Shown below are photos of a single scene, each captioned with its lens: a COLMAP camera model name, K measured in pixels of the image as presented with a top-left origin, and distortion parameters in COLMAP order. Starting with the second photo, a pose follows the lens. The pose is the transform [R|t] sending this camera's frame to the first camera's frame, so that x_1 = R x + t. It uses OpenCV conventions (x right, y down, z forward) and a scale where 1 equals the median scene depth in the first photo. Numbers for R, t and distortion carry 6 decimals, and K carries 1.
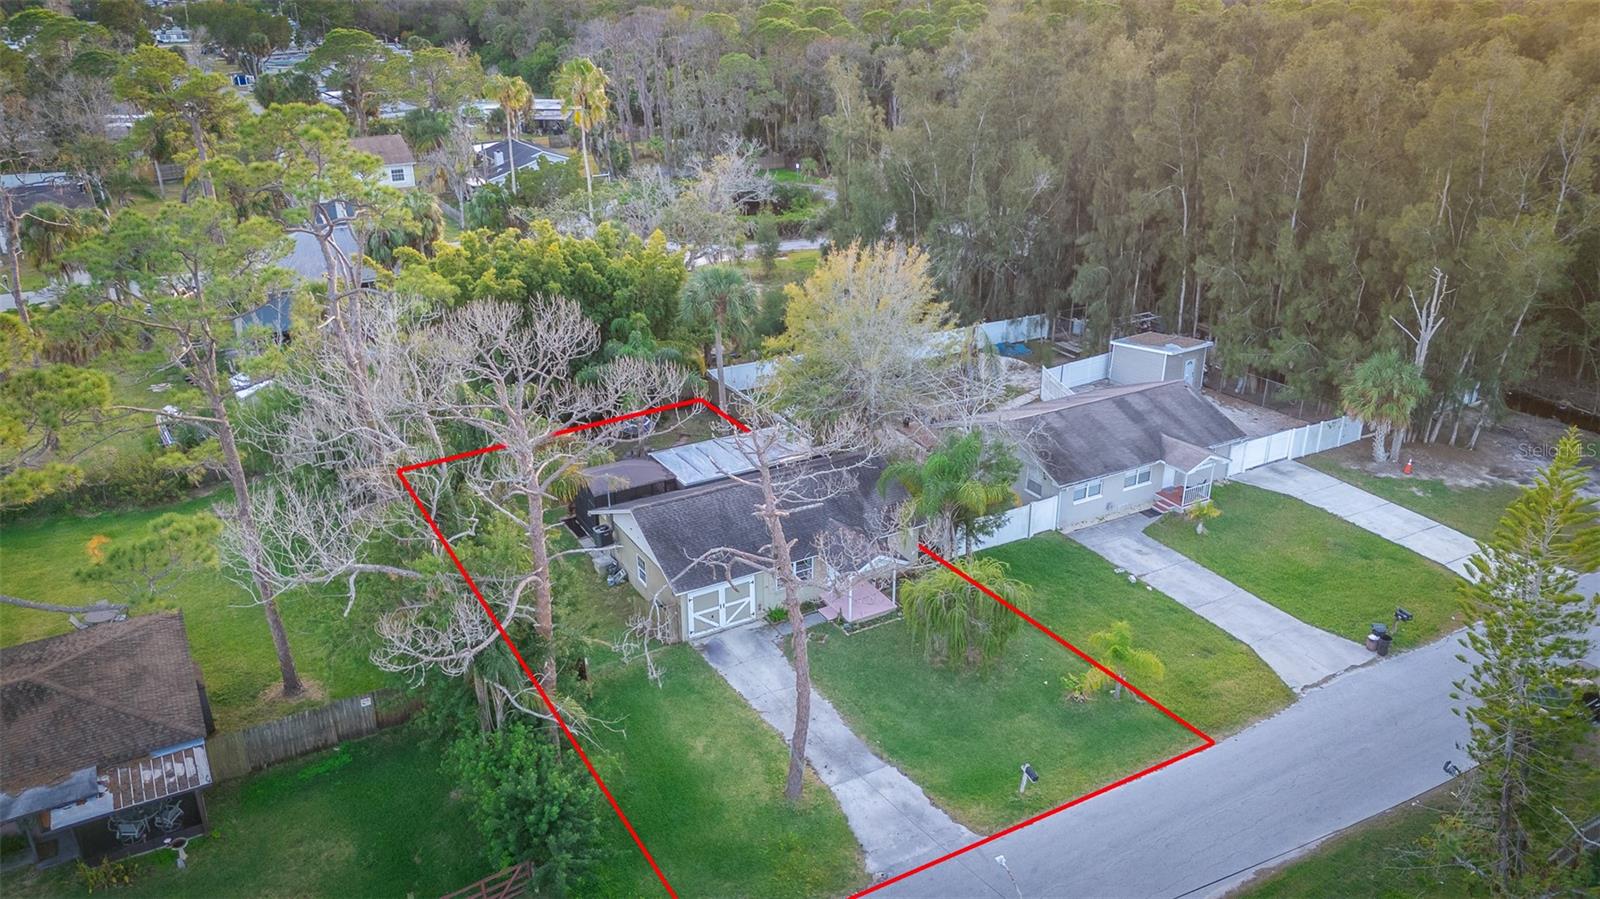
lens RADIAL K [[1153.4, 0, 800.0], [0, 1153.4, 449.5], [0, 0, 1]] dist [0.043410, -0.002067]
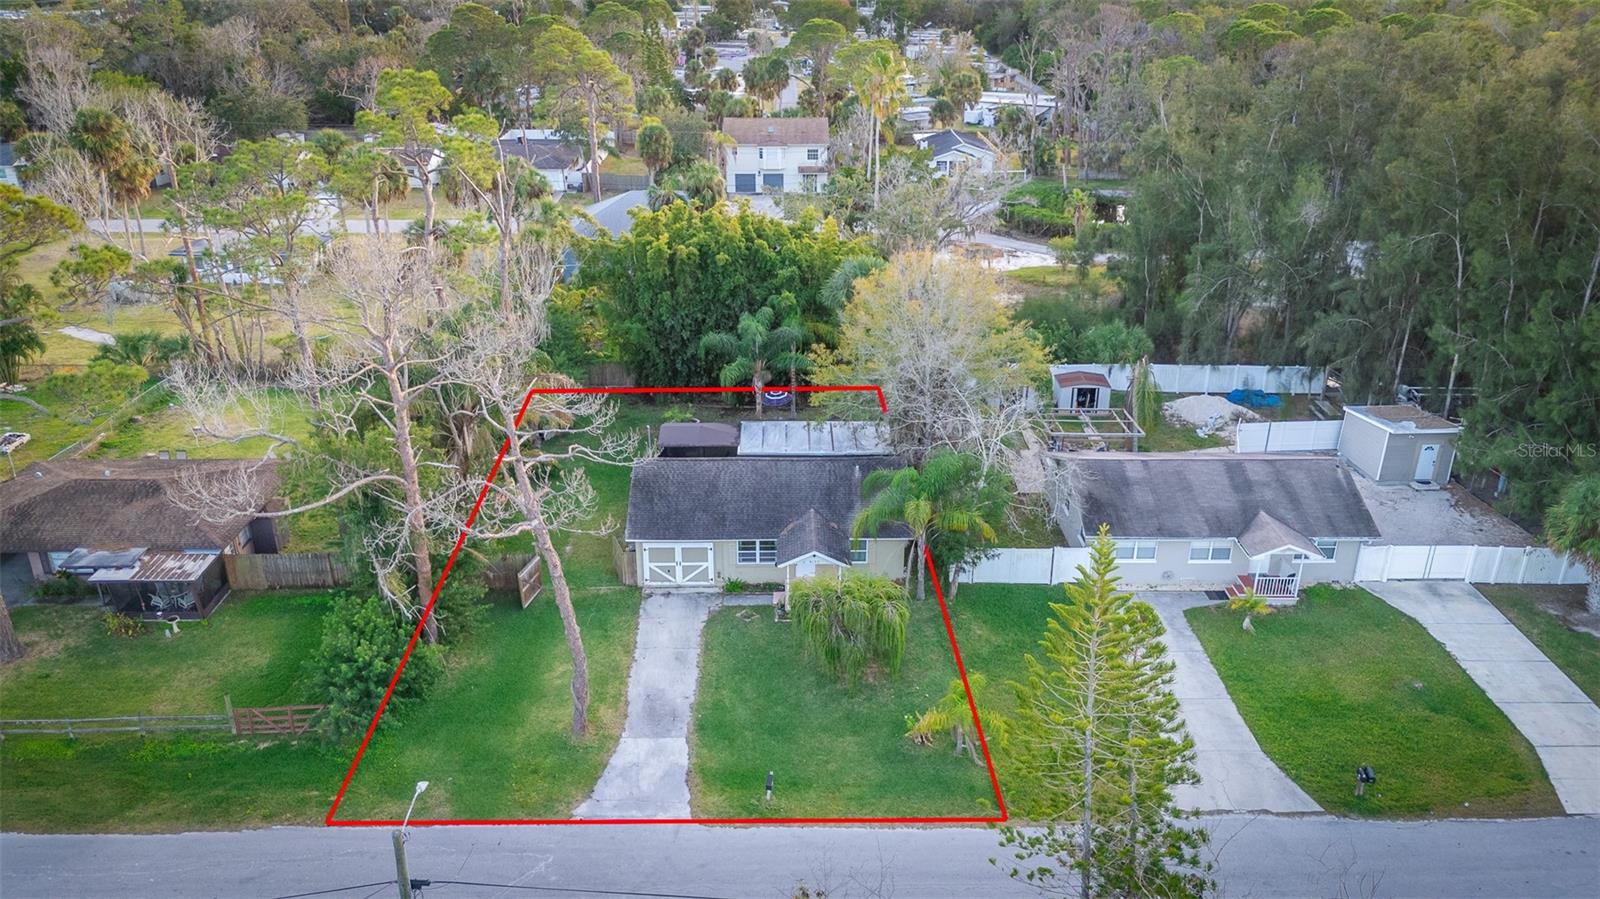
lens RADIAL K [[1153.4, 0, 800.0], [0, 1153.4, 449.5], [0, 0, 1]] dist [0.043410, -0.002067]
pose [[0.876214, 0.196735, -0.439937, 0.436317], [-0.195411, 0.979505, 0.048827, -0.037836], [0.440526, 0.043186, 0.896700, 0.081346]]
